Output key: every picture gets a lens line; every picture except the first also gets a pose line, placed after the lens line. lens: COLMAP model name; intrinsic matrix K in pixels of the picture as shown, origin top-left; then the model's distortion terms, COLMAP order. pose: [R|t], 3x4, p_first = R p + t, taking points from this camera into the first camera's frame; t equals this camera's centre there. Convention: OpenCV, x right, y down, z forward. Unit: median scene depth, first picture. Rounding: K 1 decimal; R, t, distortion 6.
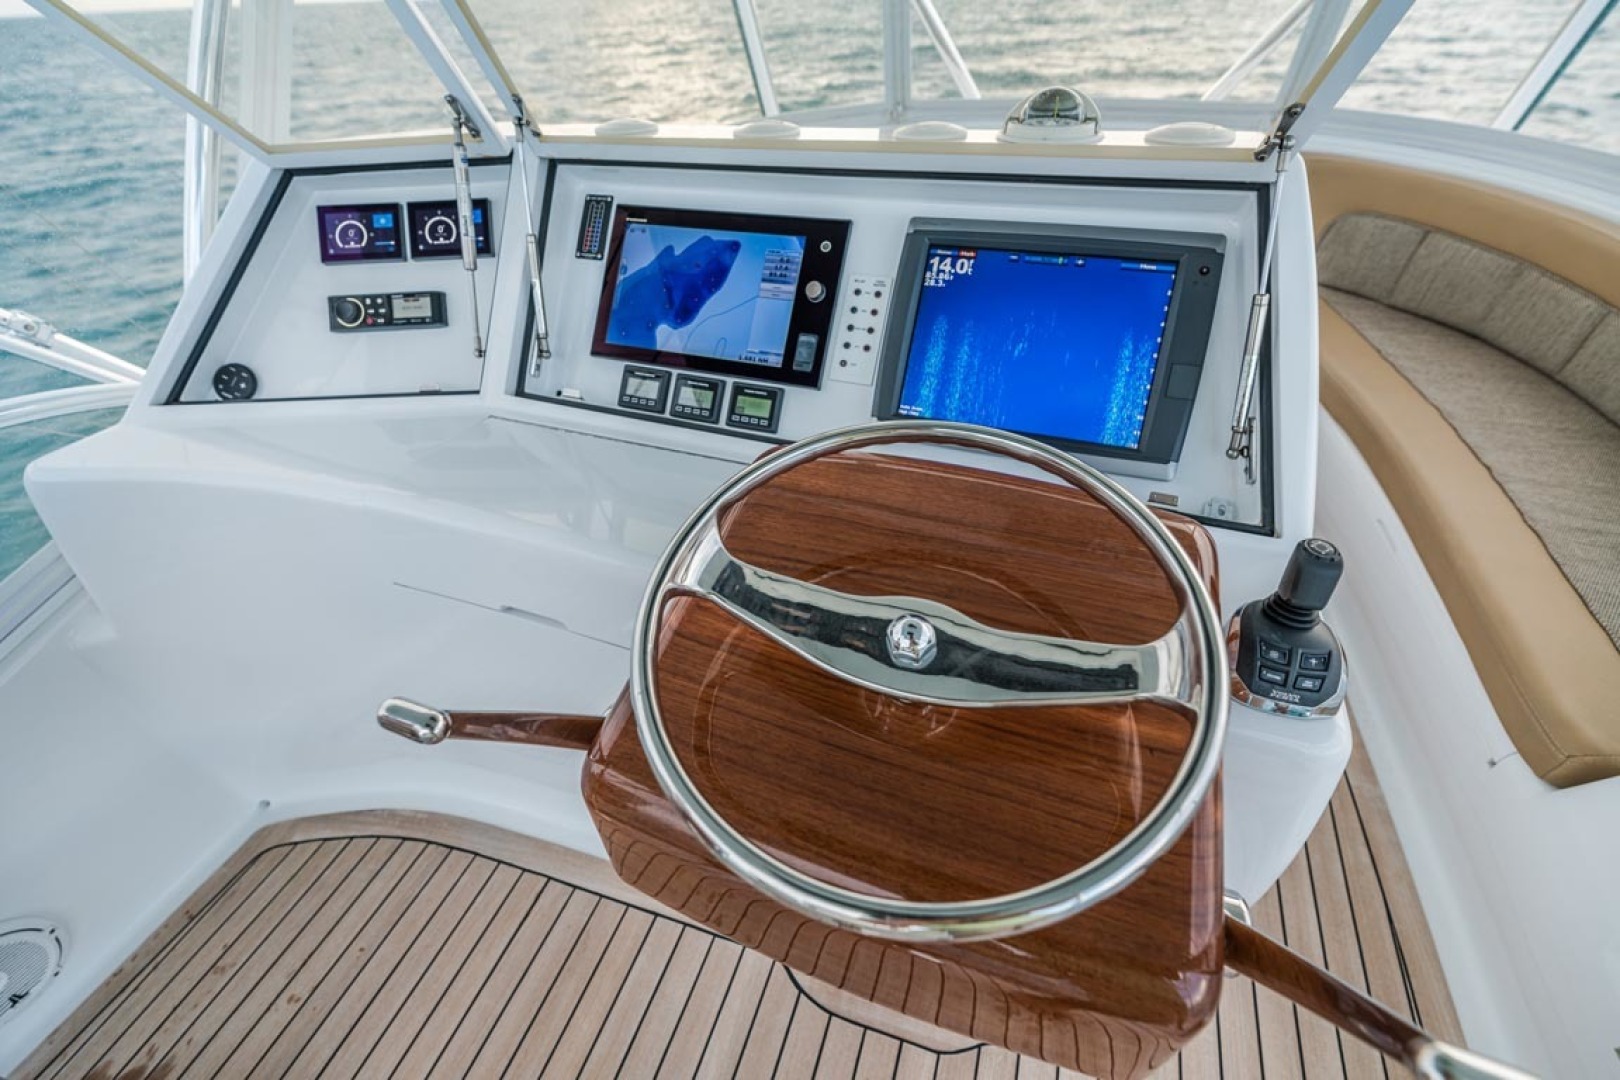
lens RADIAL K [[673.4, 0, 791.1], [0, 673.4, 508.2], [0, 0, 1]] dist [0.004122, -0.001873]
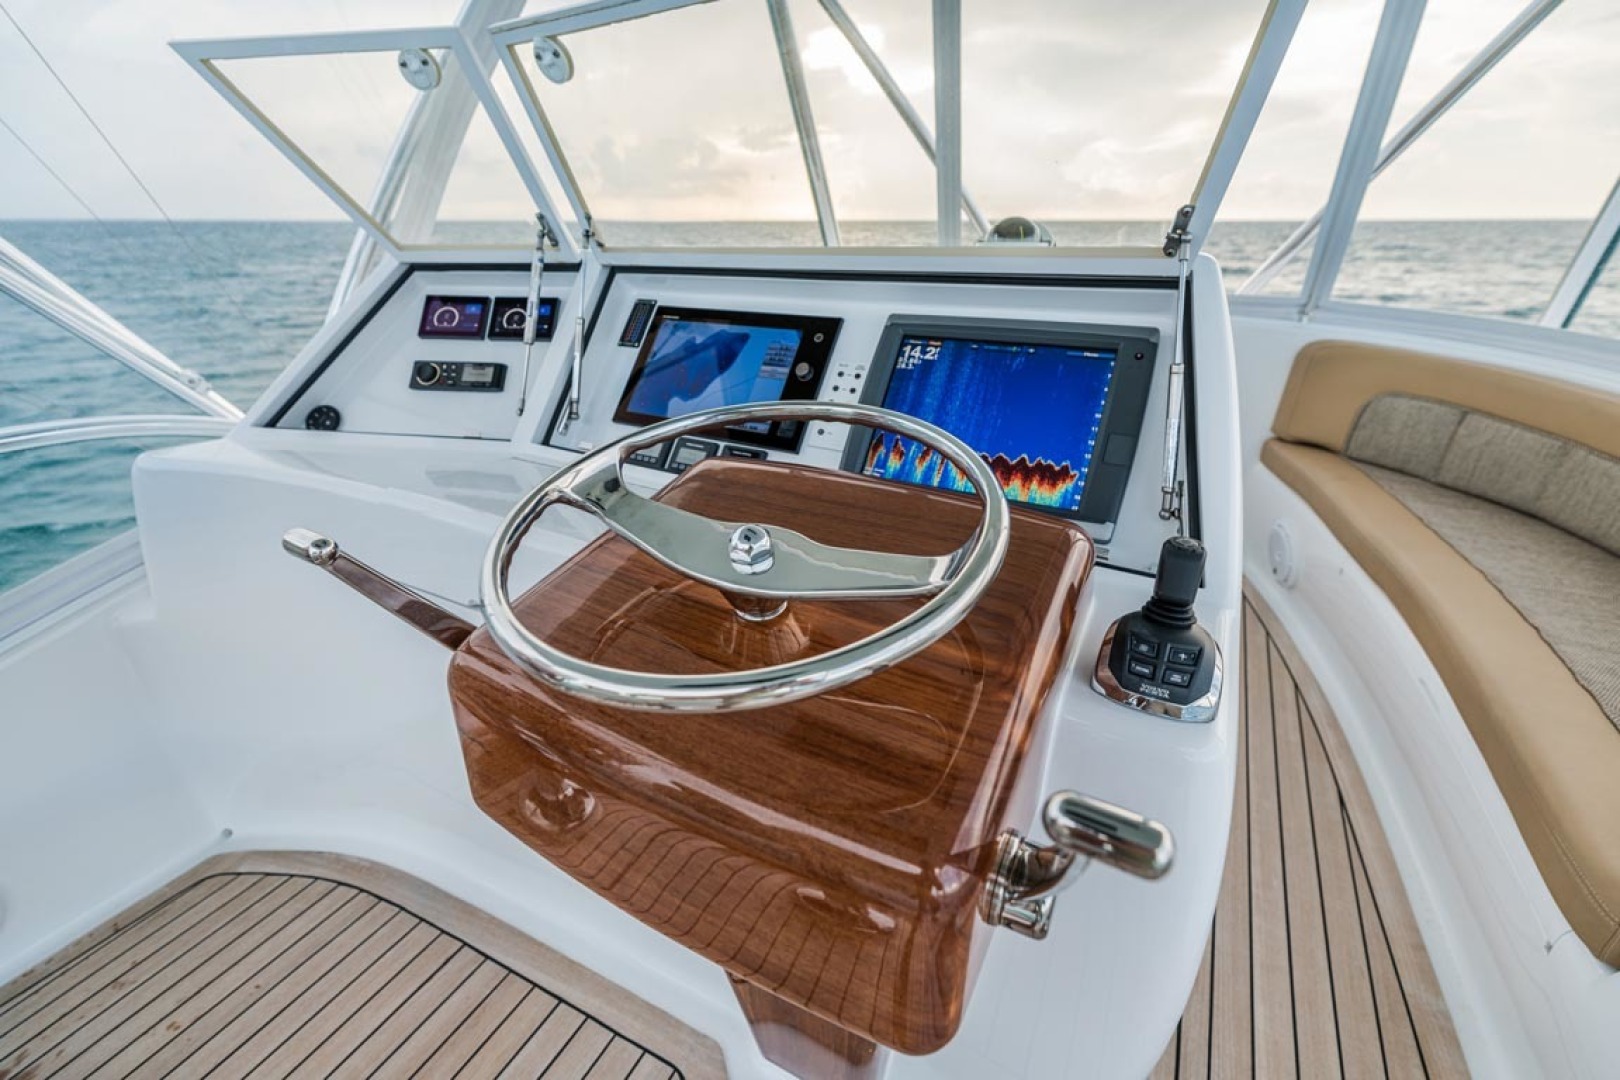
lens RADIAL K [[673.4, 0, 786.8], [0, 673.4, 494.9], [0, 0, 1]] dist [0.004122, -0.001873]
pose [[0.988009, 0.094064, -0.122436, 0.147723], [-0.124143, 0.955463, -0.267729, 0.163492], [0.091800, 0.279718, 0.955683, -0.024310]]
